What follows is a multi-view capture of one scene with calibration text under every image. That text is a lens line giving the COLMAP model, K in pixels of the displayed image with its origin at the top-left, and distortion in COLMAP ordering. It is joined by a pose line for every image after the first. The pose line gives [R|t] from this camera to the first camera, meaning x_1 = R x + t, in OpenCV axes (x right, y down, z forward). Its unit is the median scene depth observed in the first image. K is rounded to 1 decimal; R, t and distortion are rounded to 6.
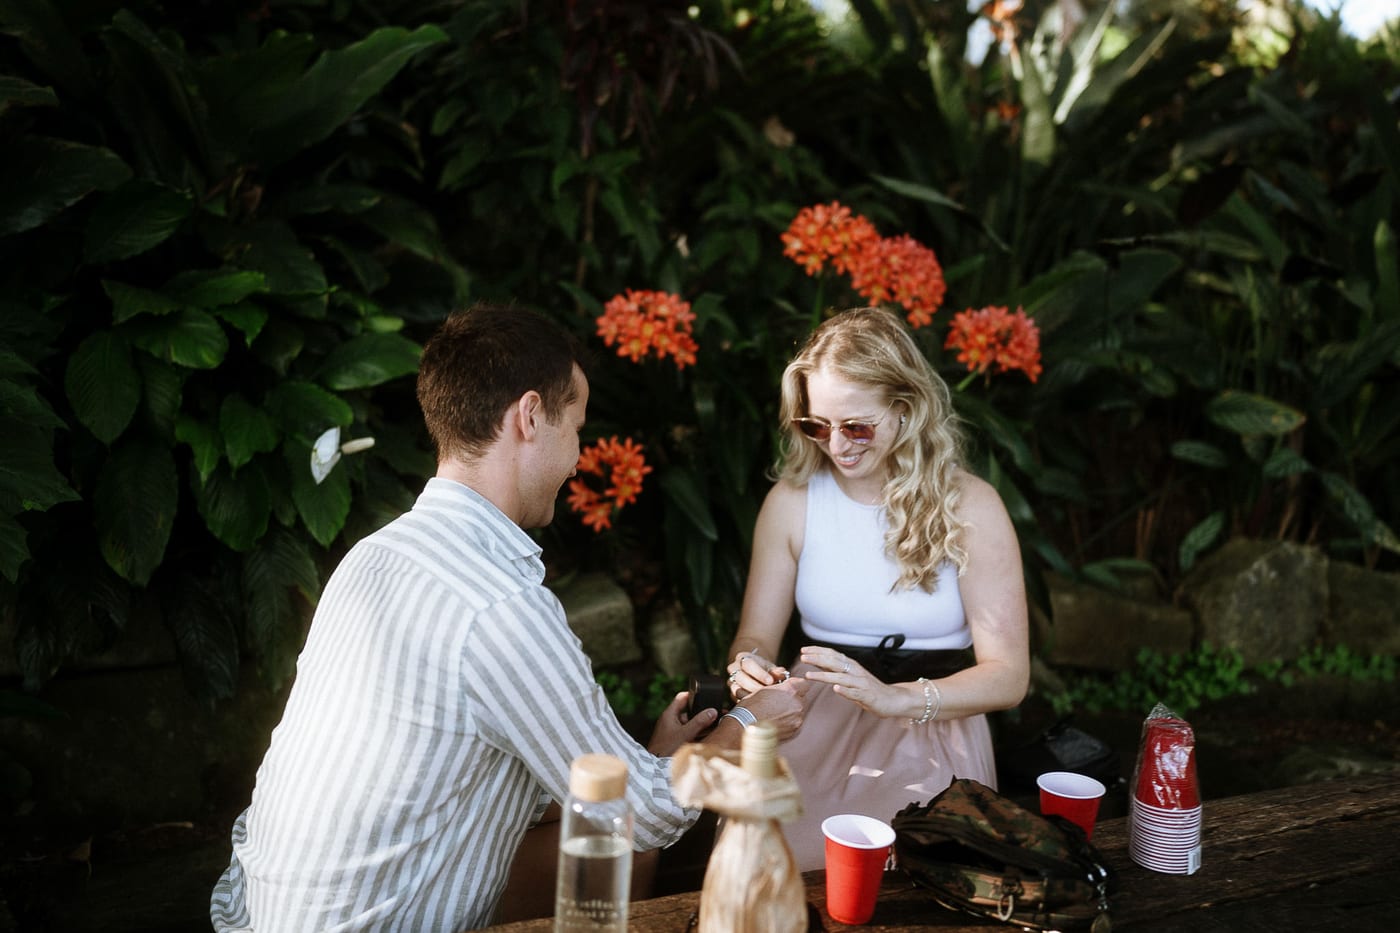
lens RADIAL K [[1378.7, 0, 691.6], [0, 1378.7, 467.8], [0, 0, 1]] dist [-0.040839, 0.170209]
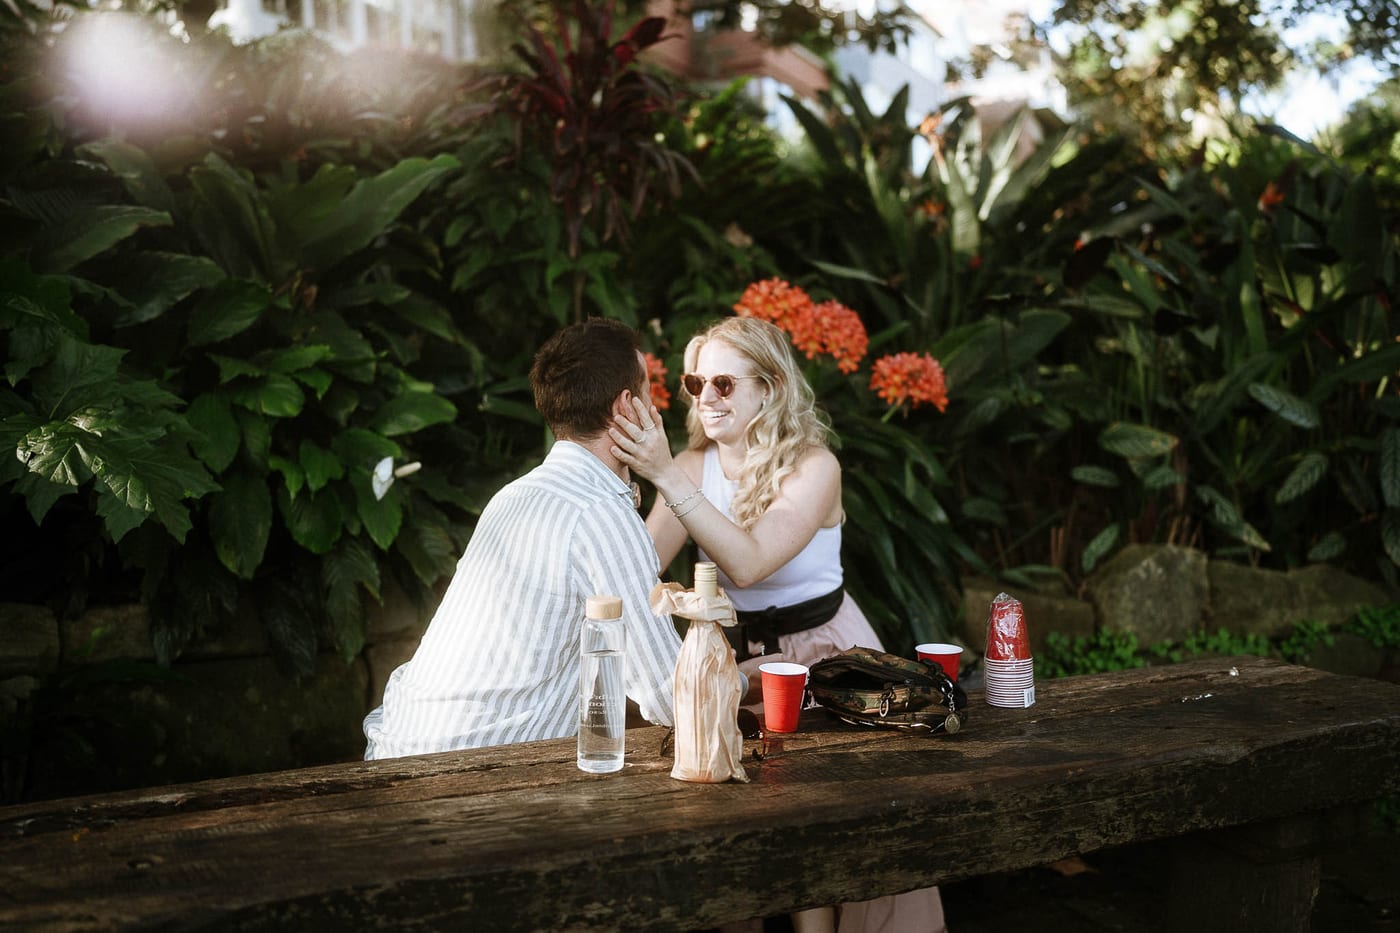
lens RADIAL K [[1378.7, 0, 691.6], [0, 1378.7, 467.8], [0, 0, 1]] dist [-0.040839, 0.170209]
pose [[0.998906, -0.046225, 0.007100, 0.011641], [0.046675, 0.994900, -0.089415, 0.088195], [-0.002931, 0.089648, 0.995969, -0.231743]]
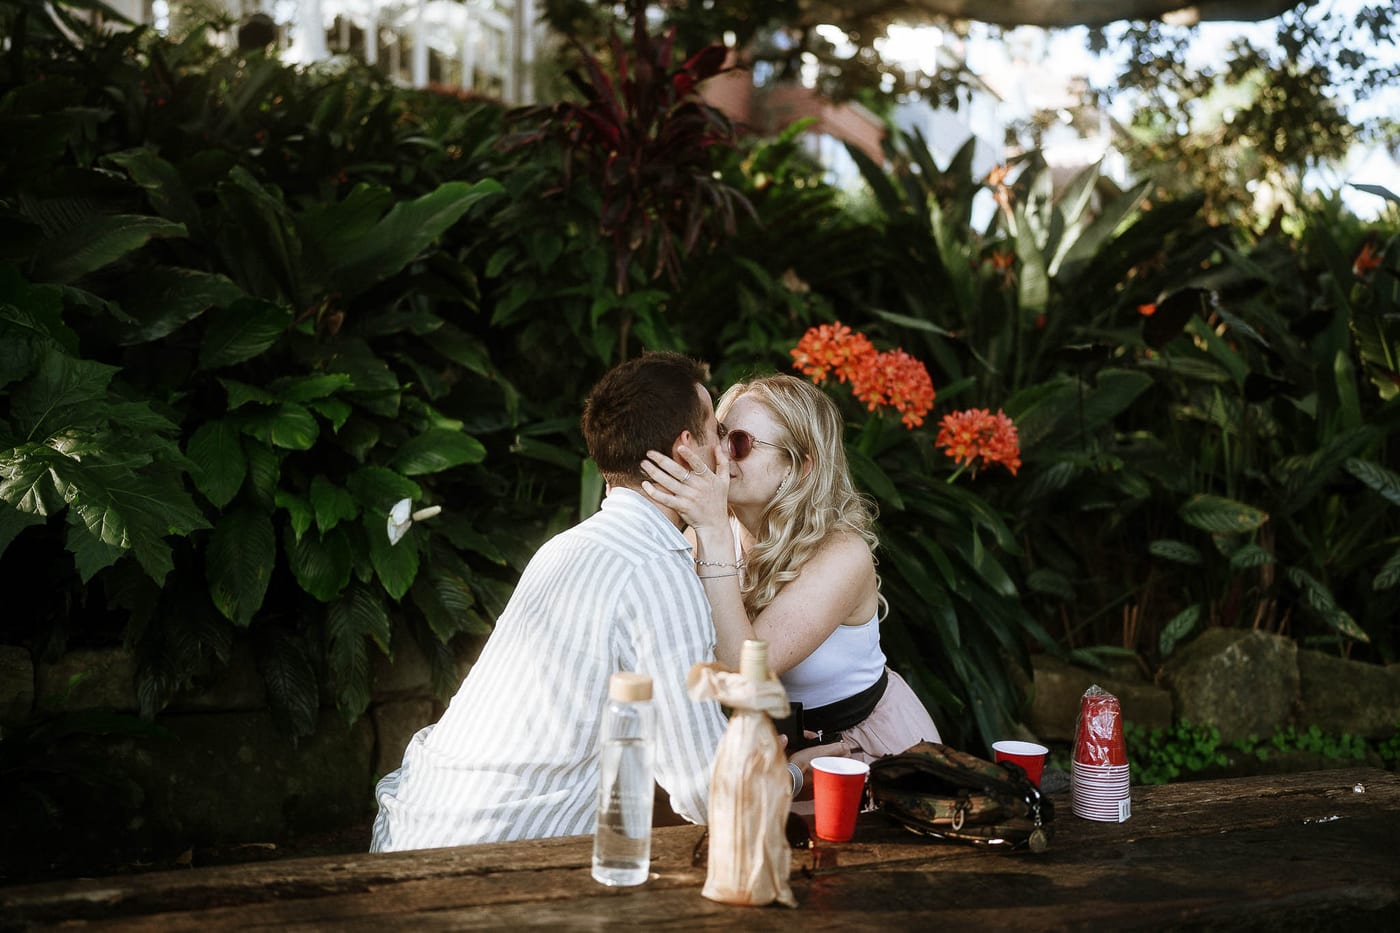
lens RADIAL K [[1378.7, 0, 691.6], [0, 1378.7, 467.8], [0, 0, 1]] dist [-0.040839, 0.170209]
pose [[0.999732, -0.004564, -0.022699, 0.008325], [0.001605, 0.991680, -0.128719, 0.077737], [0.023098, 0.128648, 0.991421, -0.132756]]
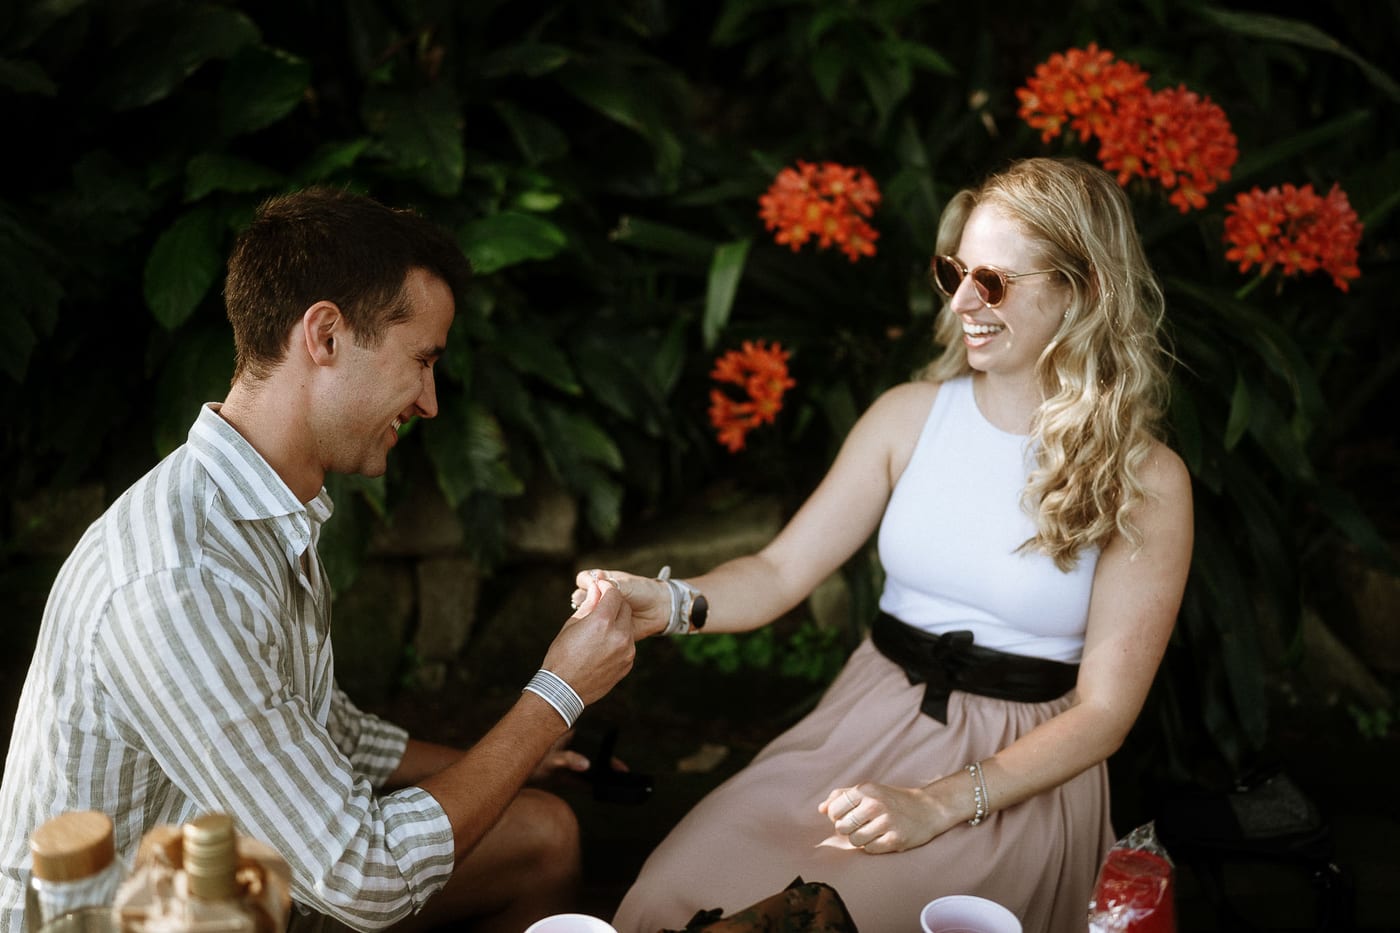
lens RADIAL K [[1378.7, 0, 691.6], [0, 1378.7, 467.8], [0, 0, 1]] dist [-0.040839, 0.170209]
pose [[0.923176, 0.083538, -0.375190, 0.210995], [-0.046357, 0.993170, 0.107072, -0.031331], [0.381572, -0.081454, 0.920743, 0.193241]]
